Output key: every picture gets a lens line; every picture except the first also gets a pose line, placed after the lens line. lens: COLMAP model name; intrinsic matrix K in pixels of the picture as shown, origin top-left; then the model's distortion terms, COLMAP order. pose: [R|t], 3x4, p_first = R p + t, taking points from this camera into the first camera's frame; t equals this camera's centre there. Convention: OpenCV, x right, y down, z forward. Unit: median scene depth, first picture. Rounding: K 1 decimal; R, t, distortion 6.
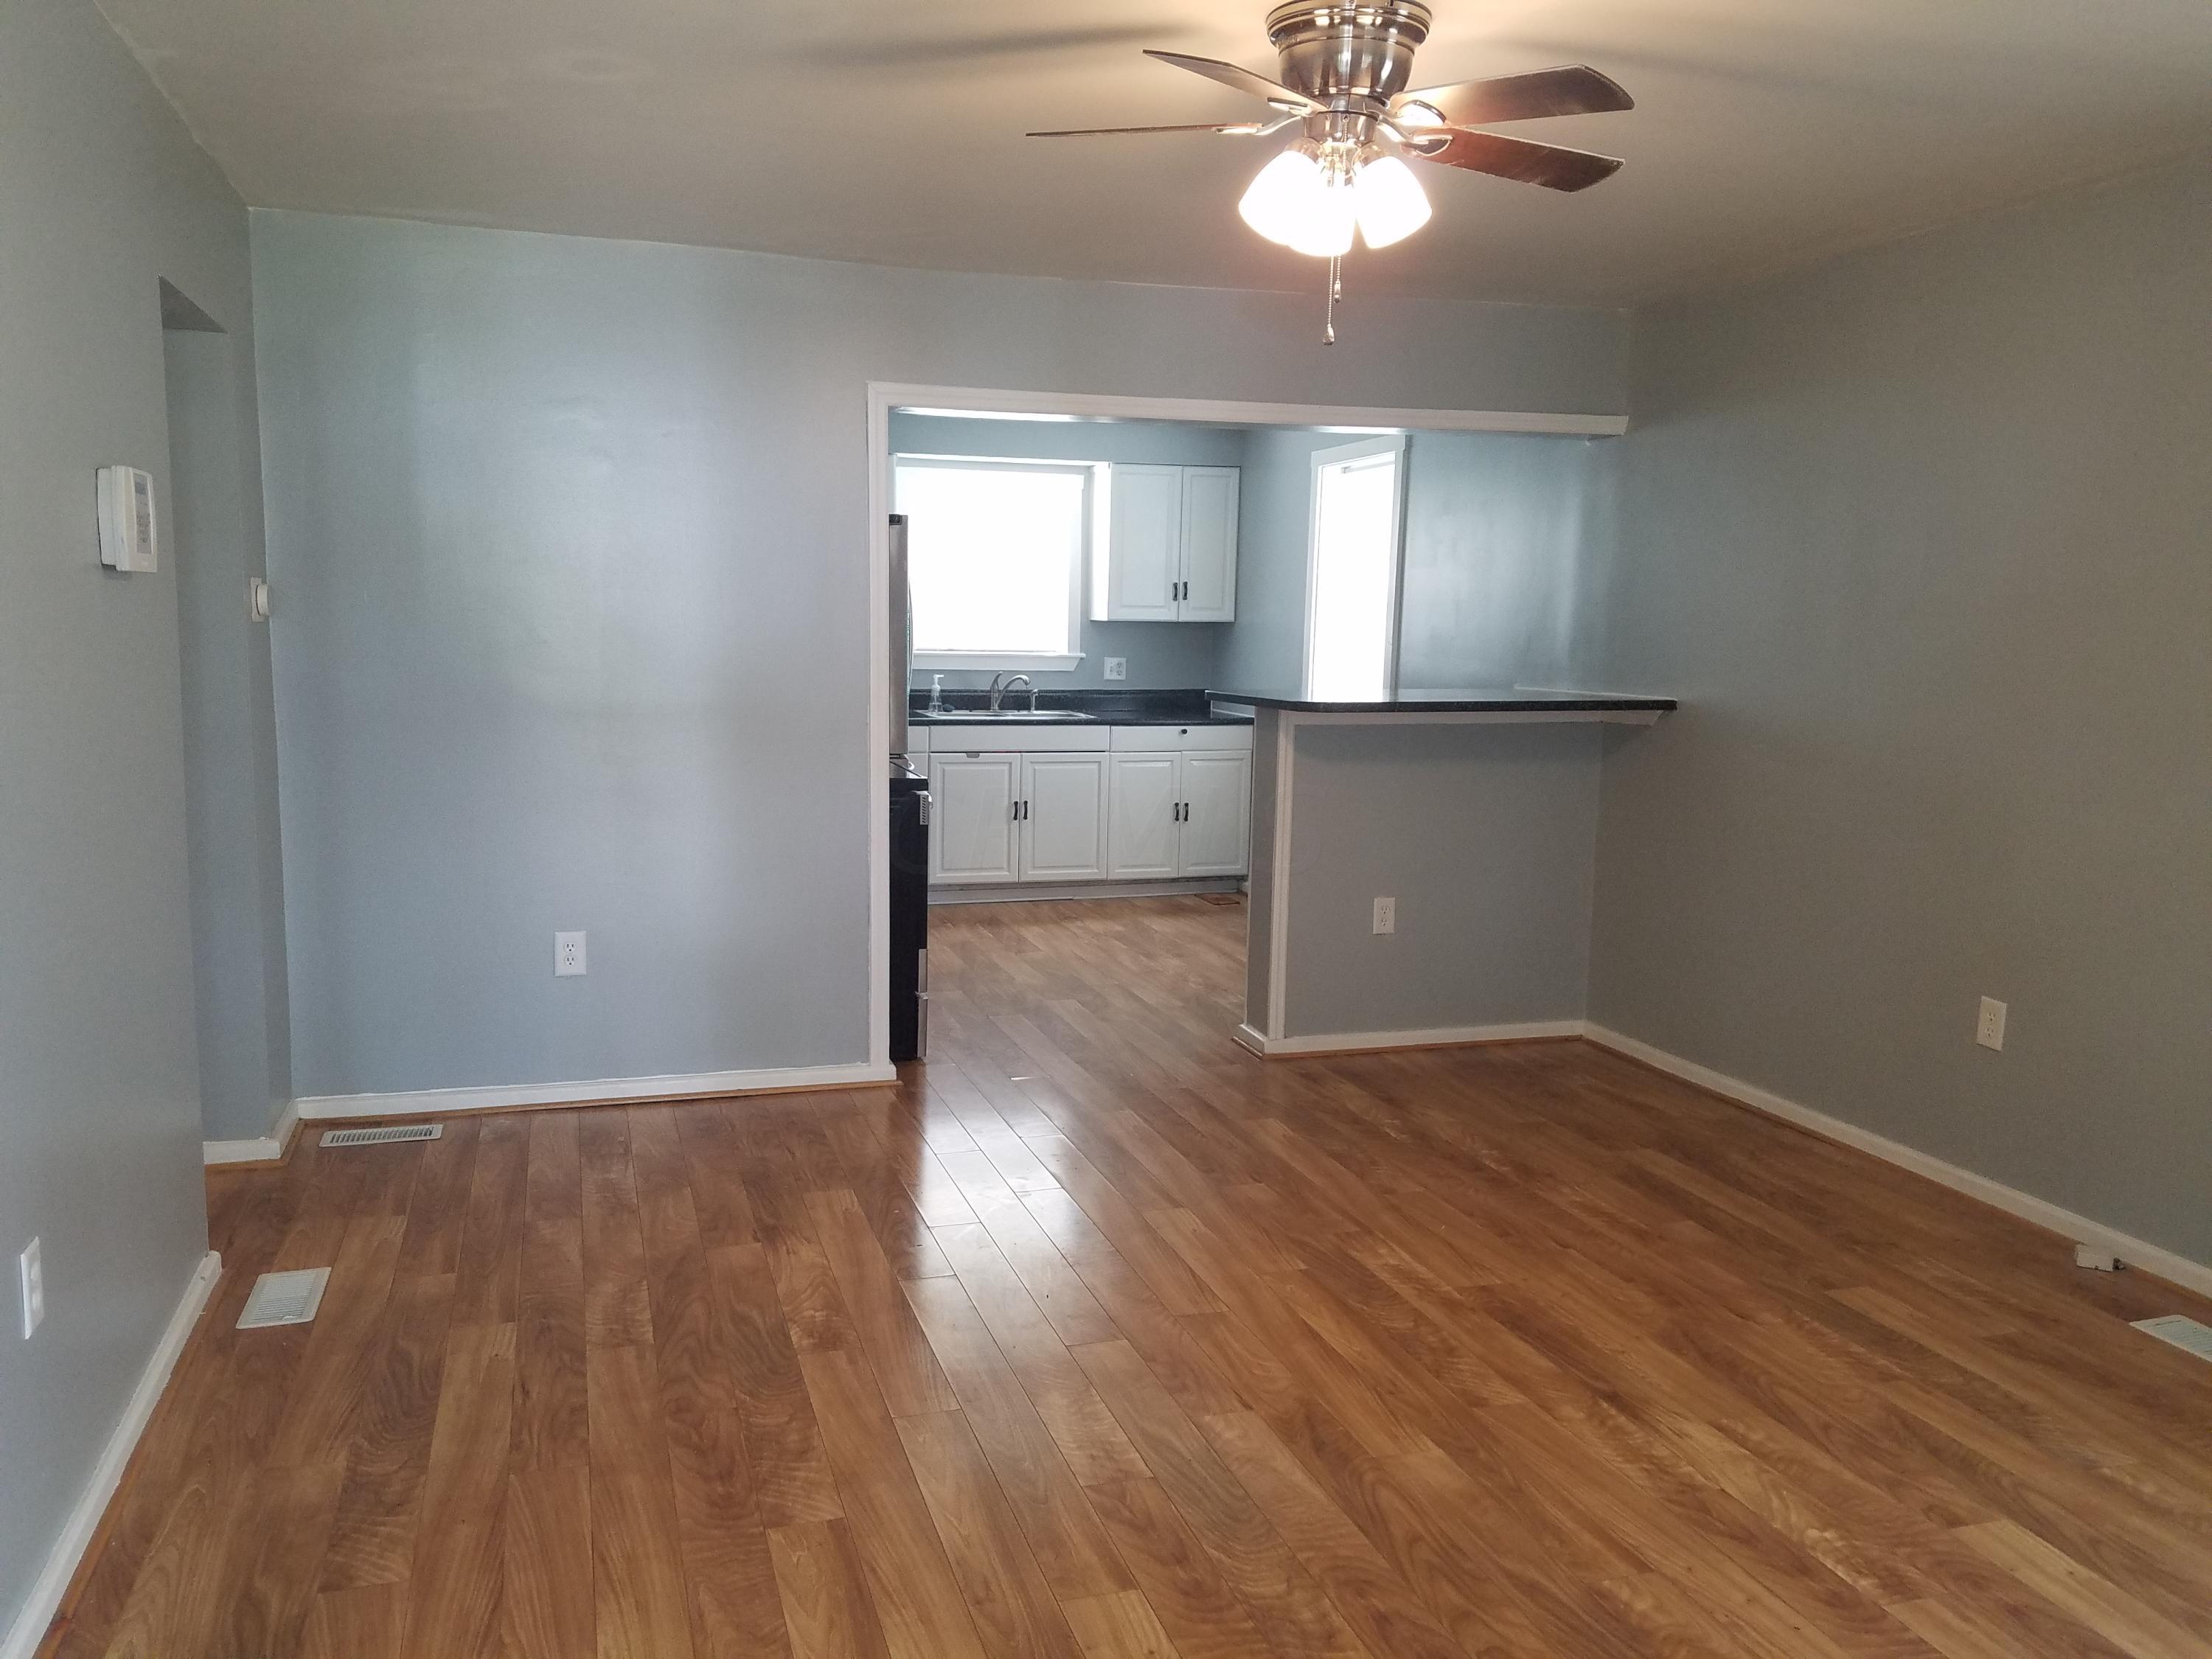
lens RADIAL K [[1690.3, 0, 1066.5], [0, 1690.3, 834.0], [0, 0, 1]] dist [0.127425, -0.168610]
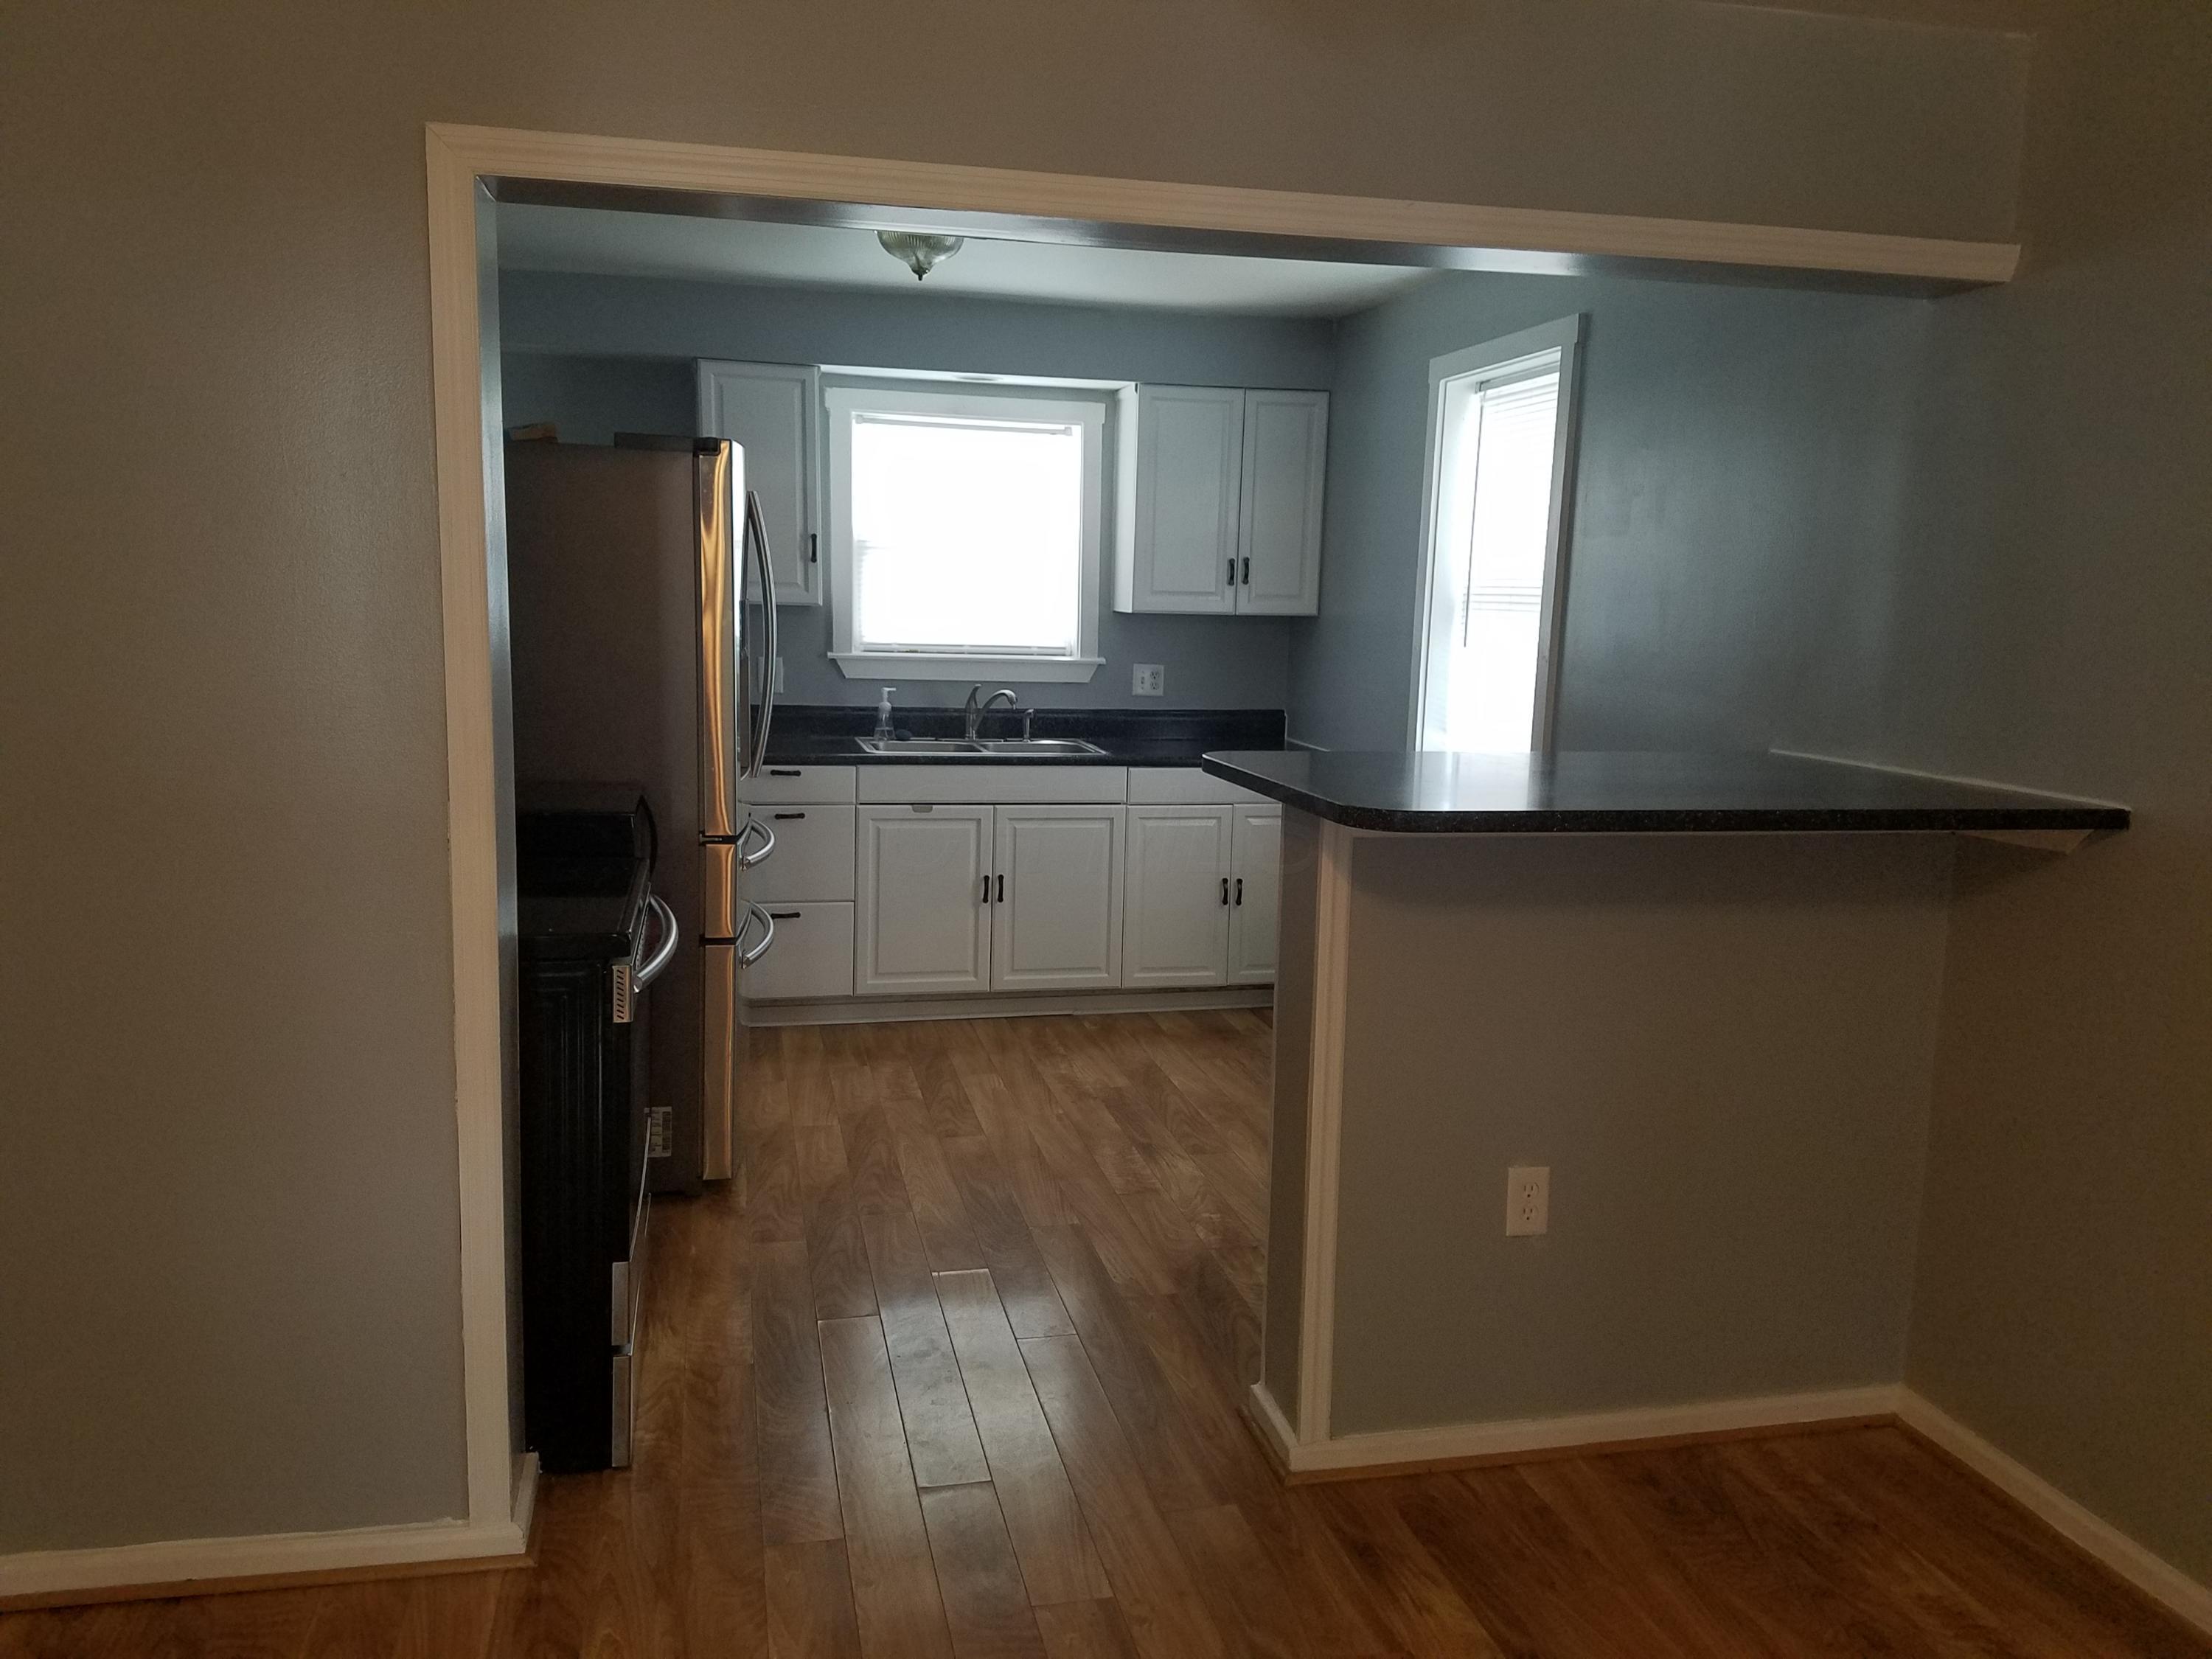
lens RADIAL K [[1690.3, 0, 1098.9], [0, 1690.3, 844.0], [0, 0, 1]] dist [0.127425, -0.168610]
pose [[0.997896, 0.020345, -0.061564, 0.087501], [-0.019012, 0.999574, 0.022162, -0.072917], [0.061989, -0.020945, 0.997857, 0.478673]]
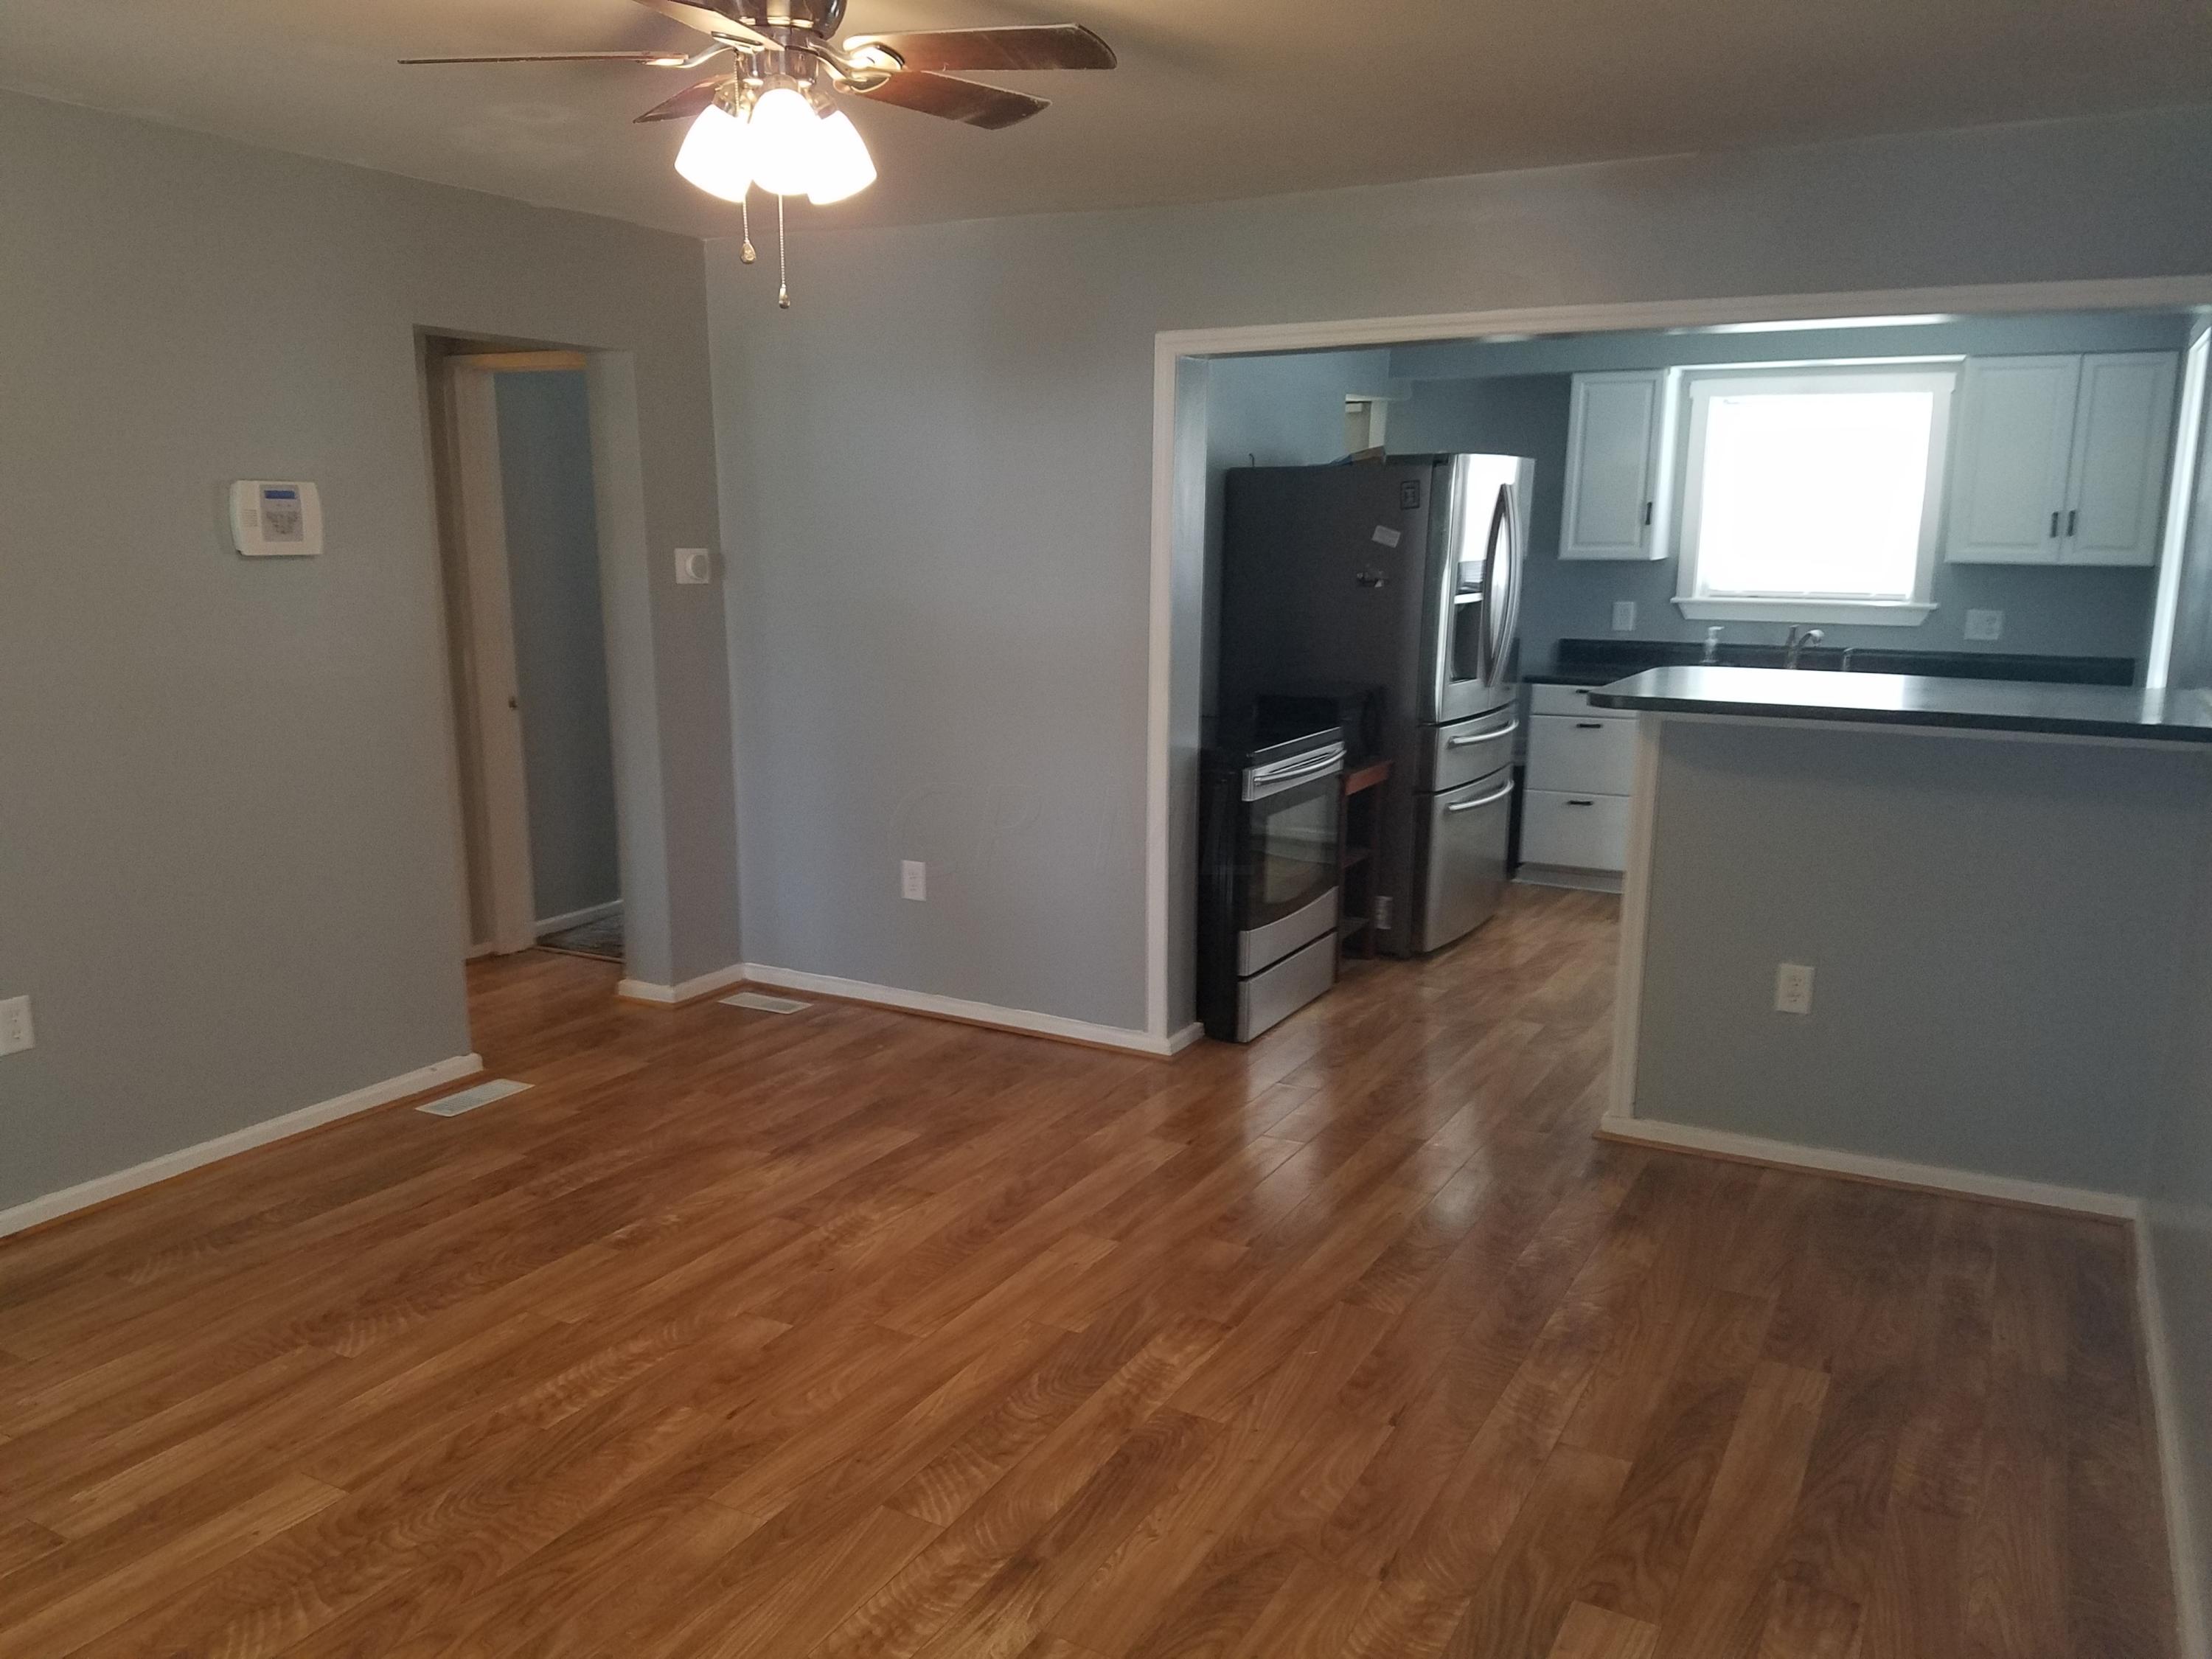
lens RADIAL K [[1690.3, 0, 1052.7], [0, 1690.3, 876.0], [0, 0, 1]] dist [0.127425, -0.168610]
pose [[0.697428, 0.139297, -0.702987, 0.498539], [-0.086717, 0.990123, 0.110162, -0.057179], [0.711389, -0.015869, 0.702619, 0.243245]]
